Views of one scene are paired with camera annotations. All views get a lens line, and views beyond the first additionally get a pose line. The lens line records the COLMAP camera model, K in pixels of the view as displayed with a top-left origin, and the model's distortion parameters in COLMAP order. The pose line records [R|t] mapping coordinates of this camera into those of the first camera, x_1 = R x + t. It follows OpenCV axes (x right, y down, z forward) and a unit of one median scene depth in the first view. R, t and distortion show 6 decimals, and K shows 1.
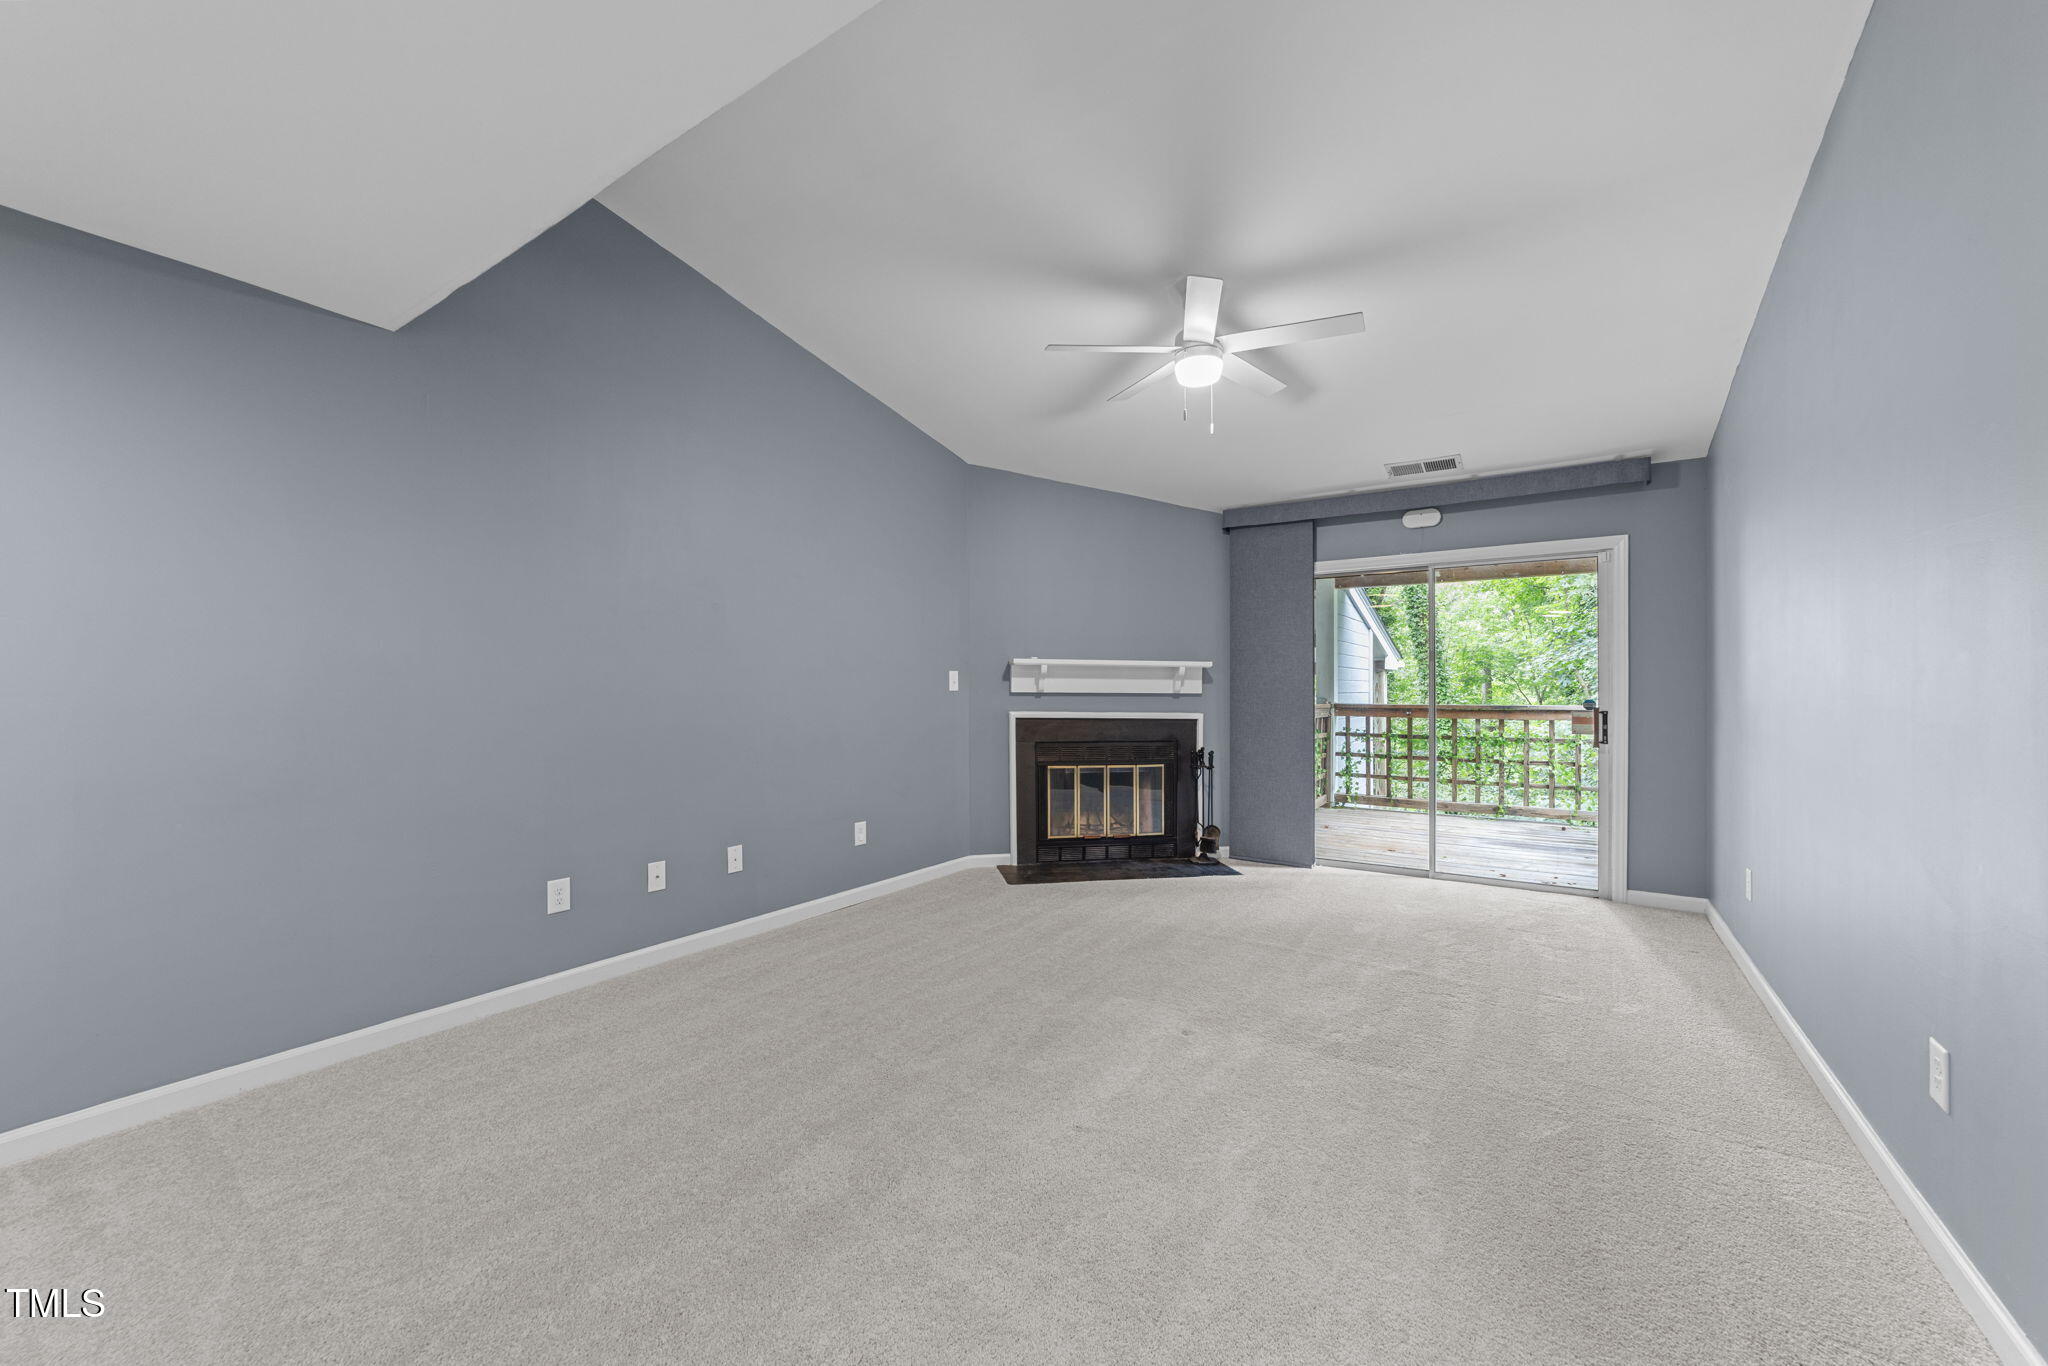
lens RADIAL K [[822.4, 0, 1020.2], [0, 822.4, 690.3], [0, 0, 1]] dist [-0.001236, 0.000098]
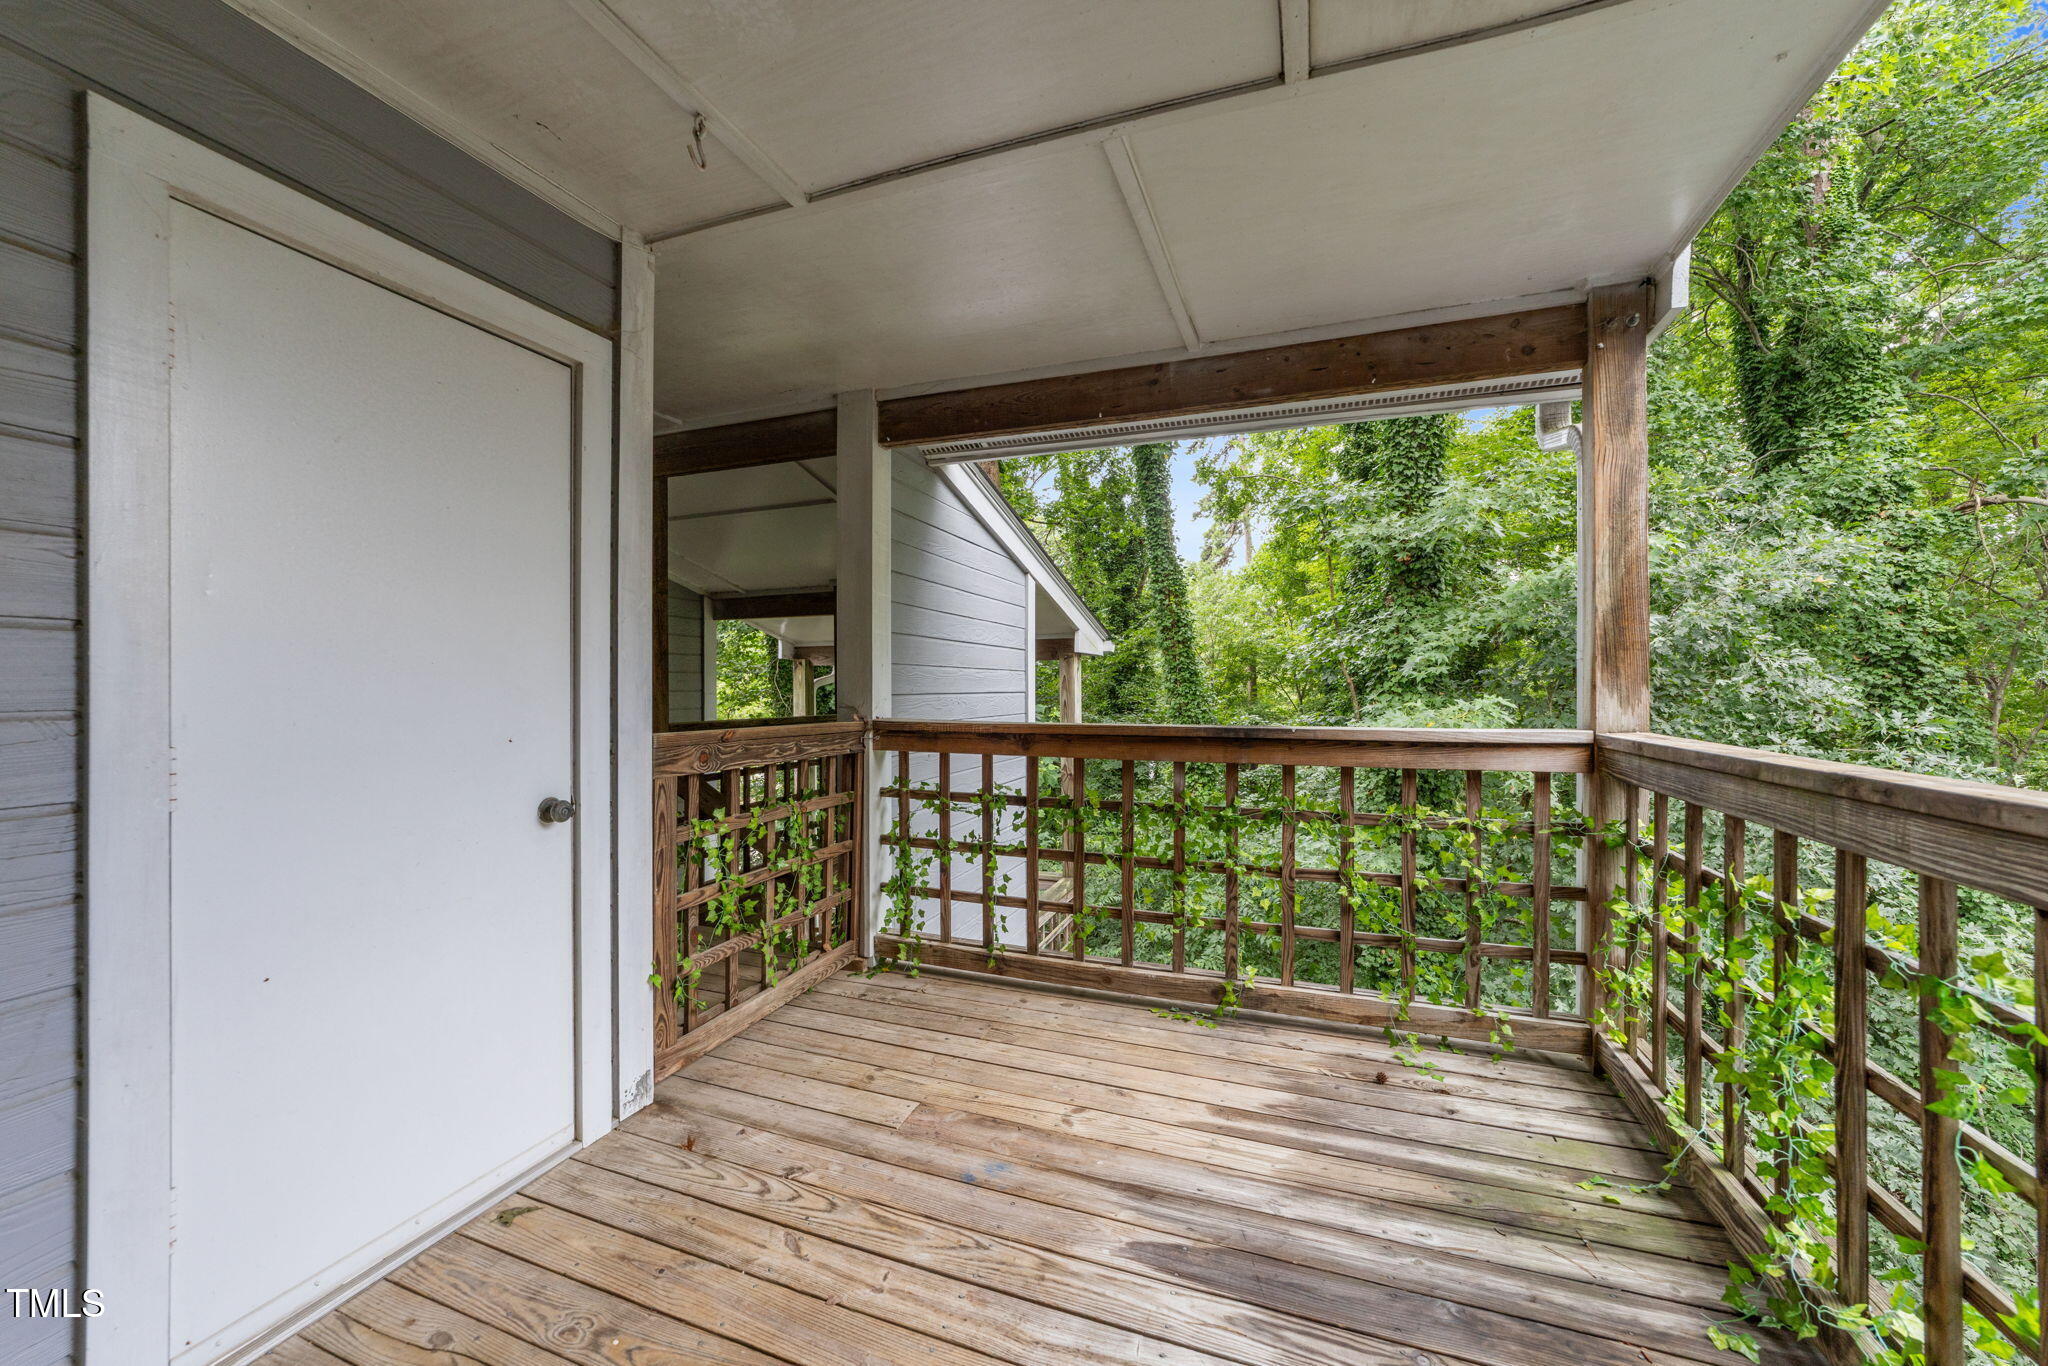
lens RADIAL K [[822.4, 0, 1020.2], [0, 822.4, 690.3], [0, 0, 1]] dist [-0.001236, 0.000098]
pose [[0.971980, 0.000686, 0.235061, 0.357618], [-0.001563, 0.999992, 0.003544, -0.000311], [-0.235057, -0.003813, 0.971974, 0.581454]]
